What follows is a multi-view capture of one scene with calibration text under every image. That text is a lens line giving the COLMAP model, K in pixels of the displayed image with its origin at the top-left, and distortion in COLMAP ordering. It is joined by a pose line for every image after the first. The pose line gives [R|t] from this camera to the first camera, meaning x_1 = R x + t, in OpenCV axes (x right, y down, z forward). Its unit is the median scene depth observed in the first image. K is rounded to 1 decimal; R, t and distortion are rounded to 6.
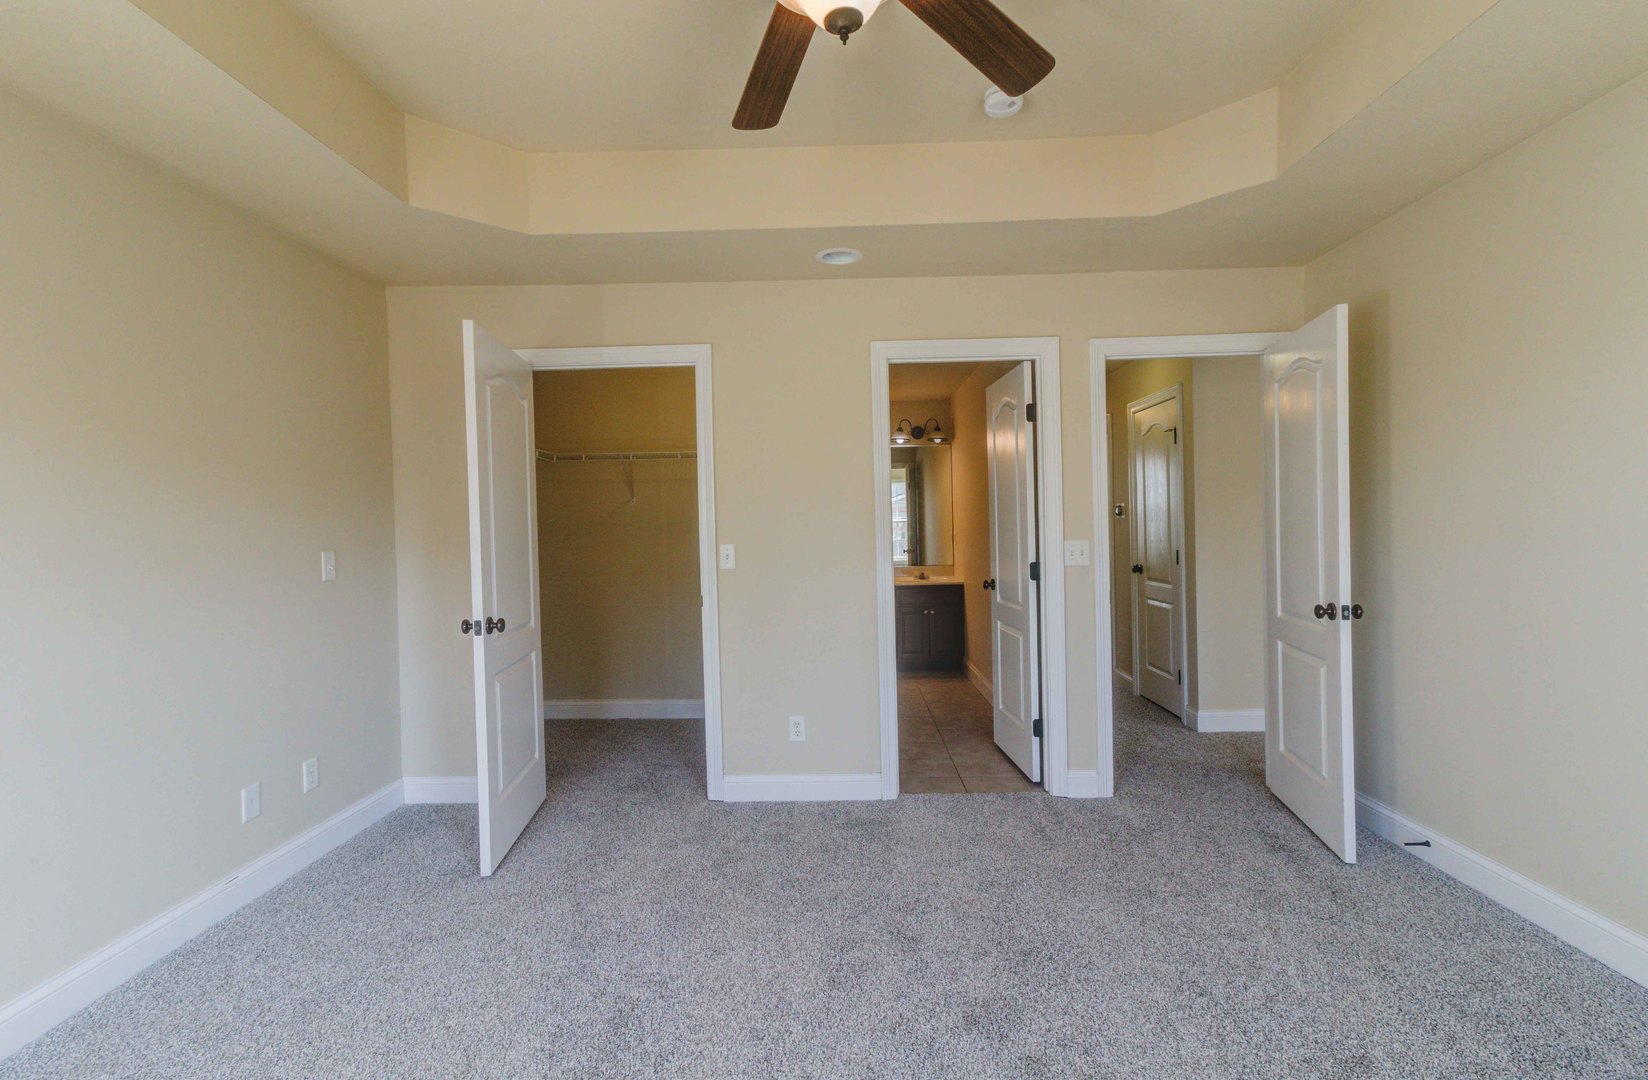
lens RADIAL K [[759.1, 0, 829.0], [0, 759.1, 541.0], [0, 0, 1]] dist [-0.041221, 0.059781]
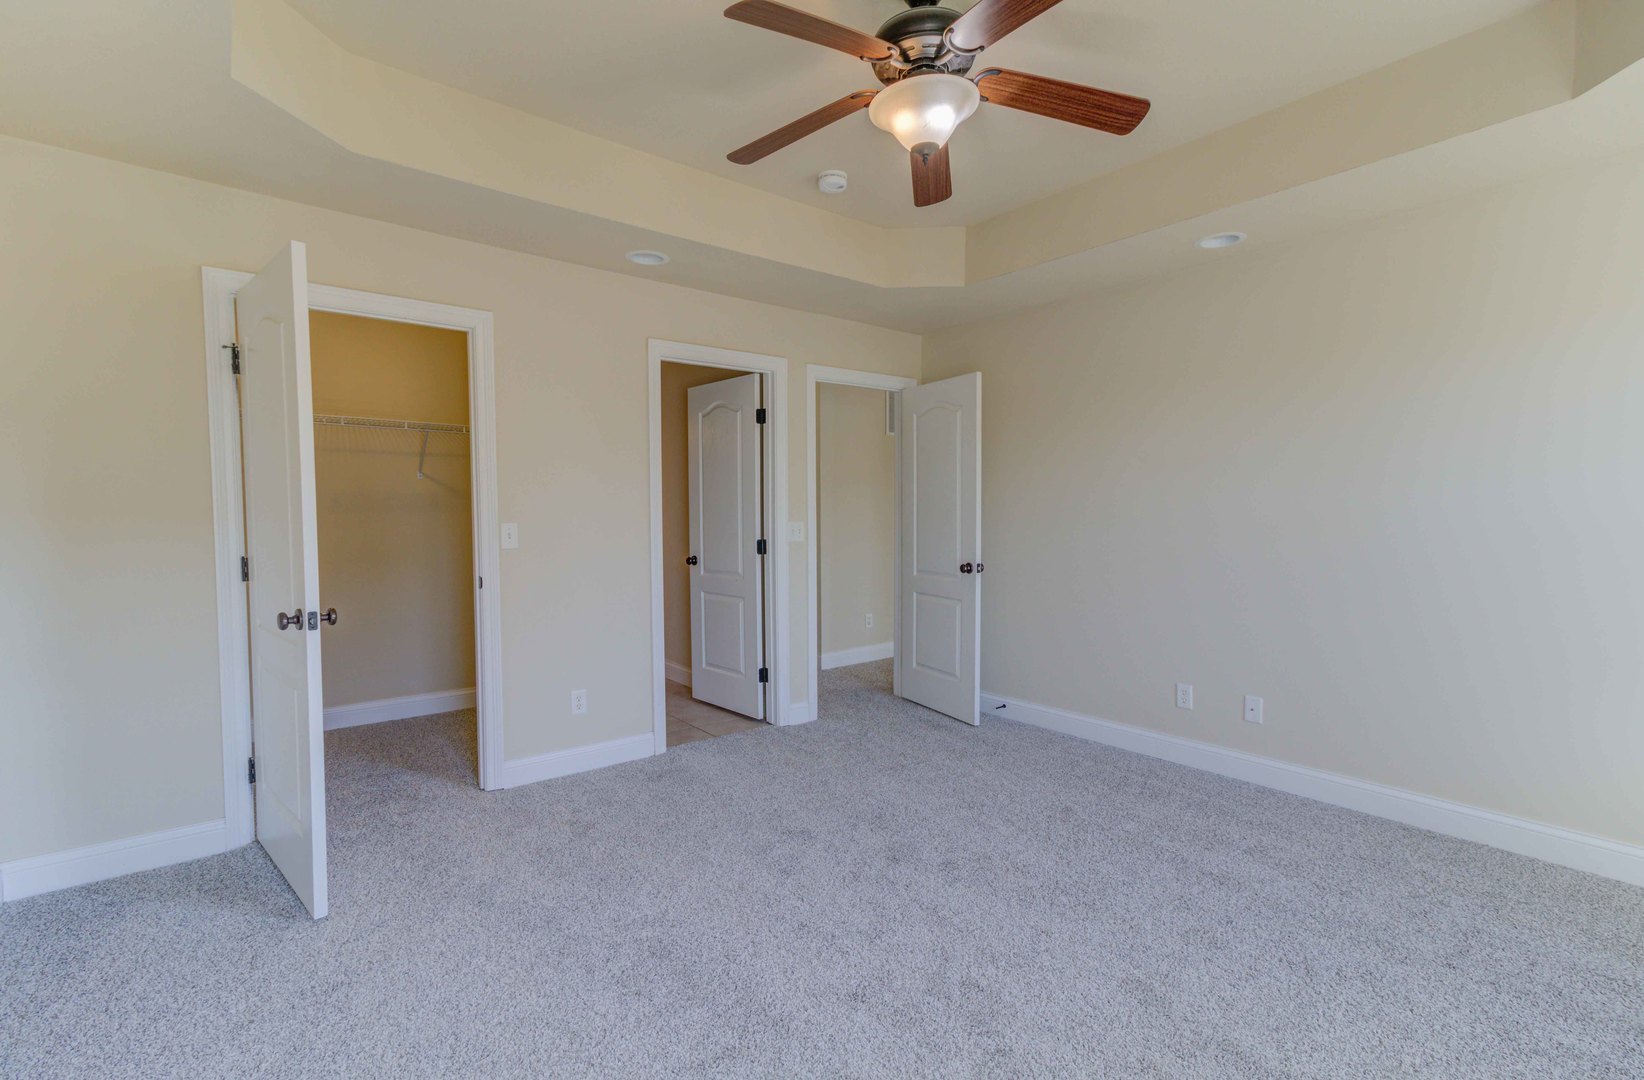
lens RADIAL K [[737.9, 0, 822.0], [0, 737.9, 540.0], [0, 0, 1]] dist [0.000664, 0.000545]
pose [[0.767377, -0.006602, 0.641162, -0.438755], [-0.003125, 0.999897, 0.014035, 0.011966], [-0.641188, -0.012774, 0.767277, 0.019887]]
